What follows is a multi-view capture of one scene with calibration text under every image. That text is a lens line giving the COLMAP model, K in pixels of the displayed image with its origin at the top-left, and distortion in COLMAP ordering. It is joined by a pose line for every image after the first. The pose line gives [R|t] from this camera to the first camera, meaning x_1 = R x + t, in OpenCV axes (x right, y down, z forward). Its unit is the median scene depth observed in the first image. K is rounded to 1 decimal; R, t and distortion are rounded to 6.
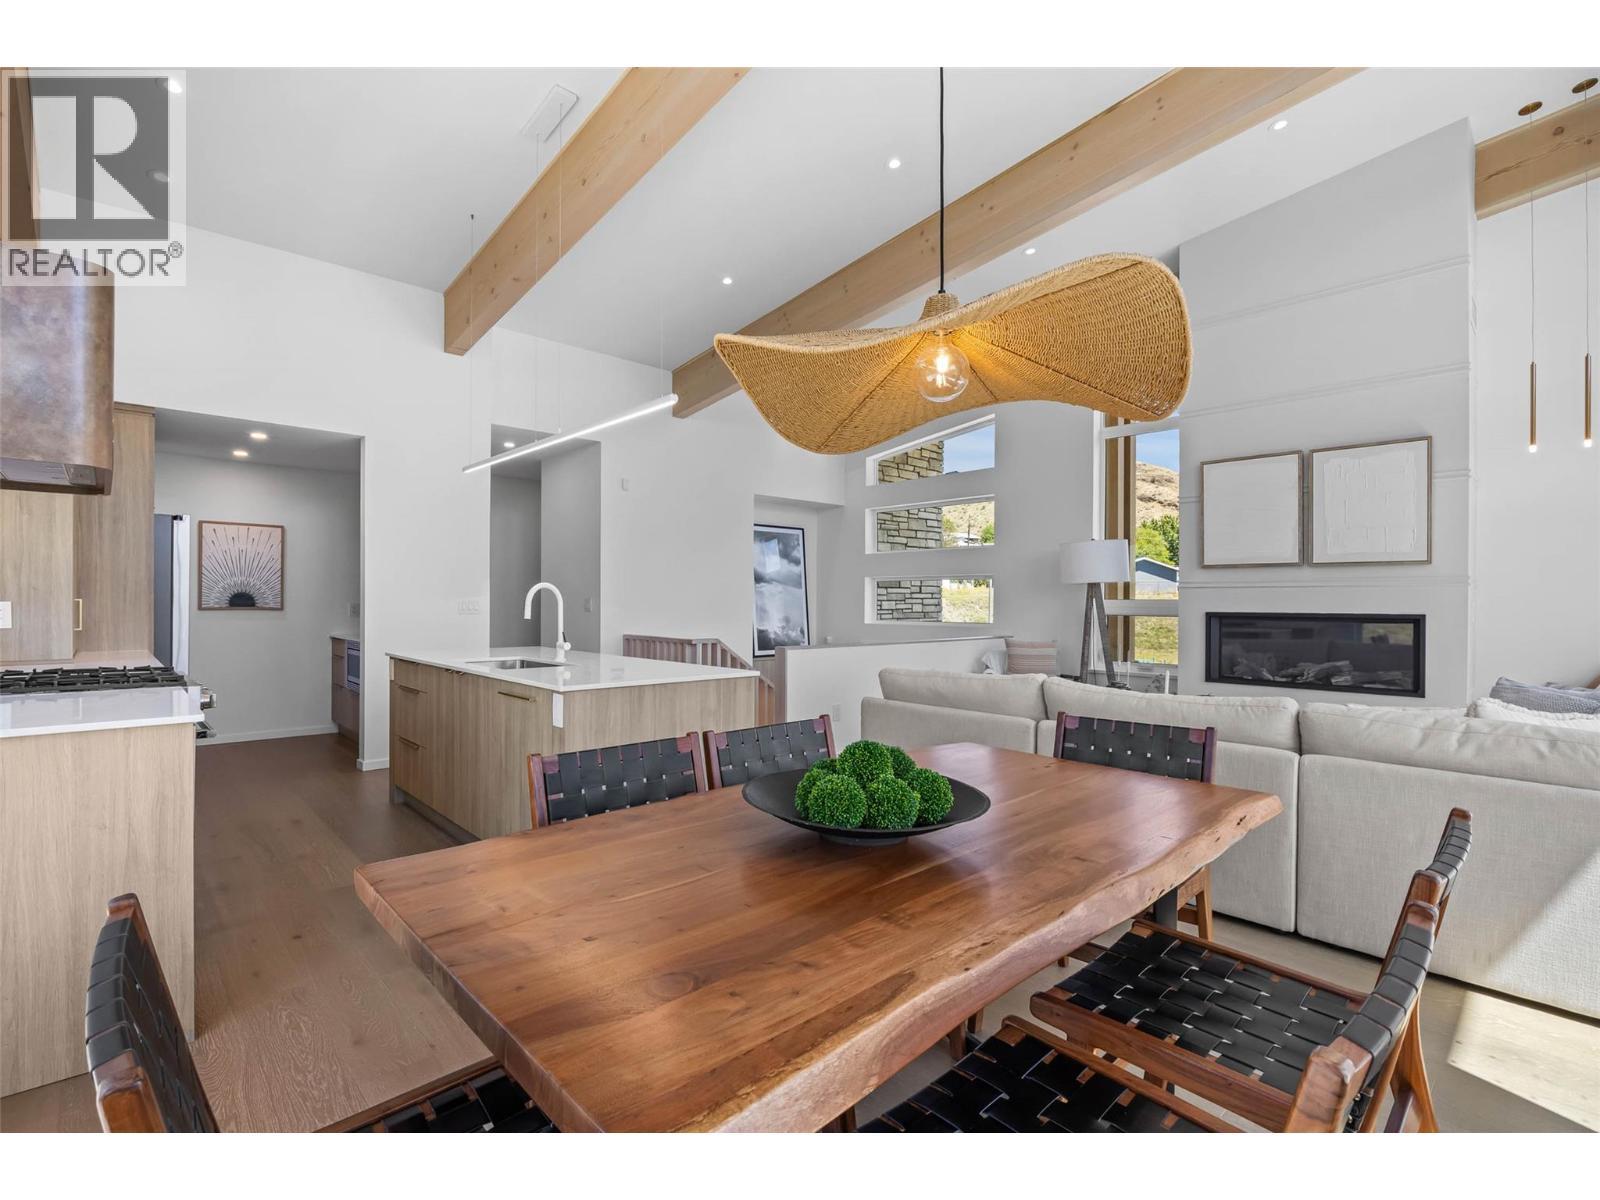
lens RADIAL K [[746.6, 0, 794.8], [0, 746.6, 601.0], [0, 0, 1]] dist [-0.008553, 0.000154]
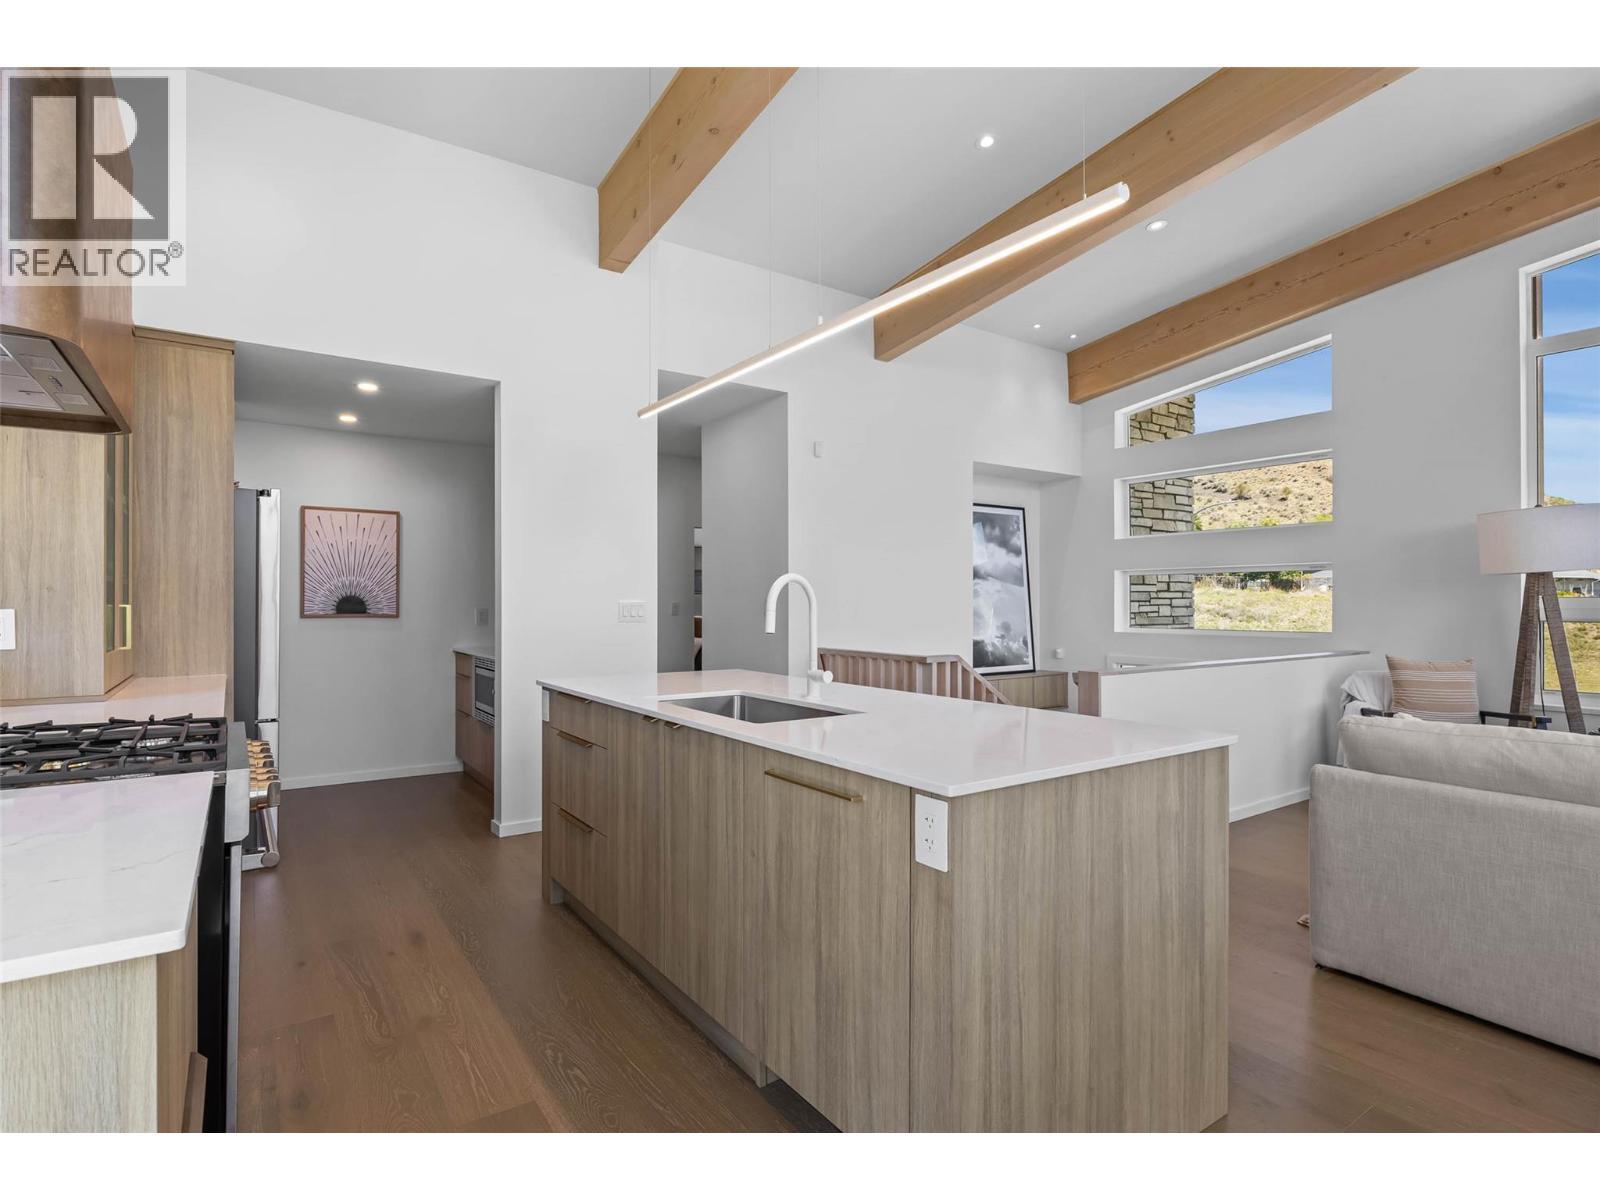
lens RADIAL K [[809.4, 0, 800.3], [0, 809.4, 598.9], [0, 0, 1]] dist [-0.003025, 0.000494]
pose [[0.989680, -0.006799, -0.143134, -0.201802], [0.005917, 0.999961, -0.006585, 0.000731], [0.143173, 0.005670, 0.989681, 0.296807]]
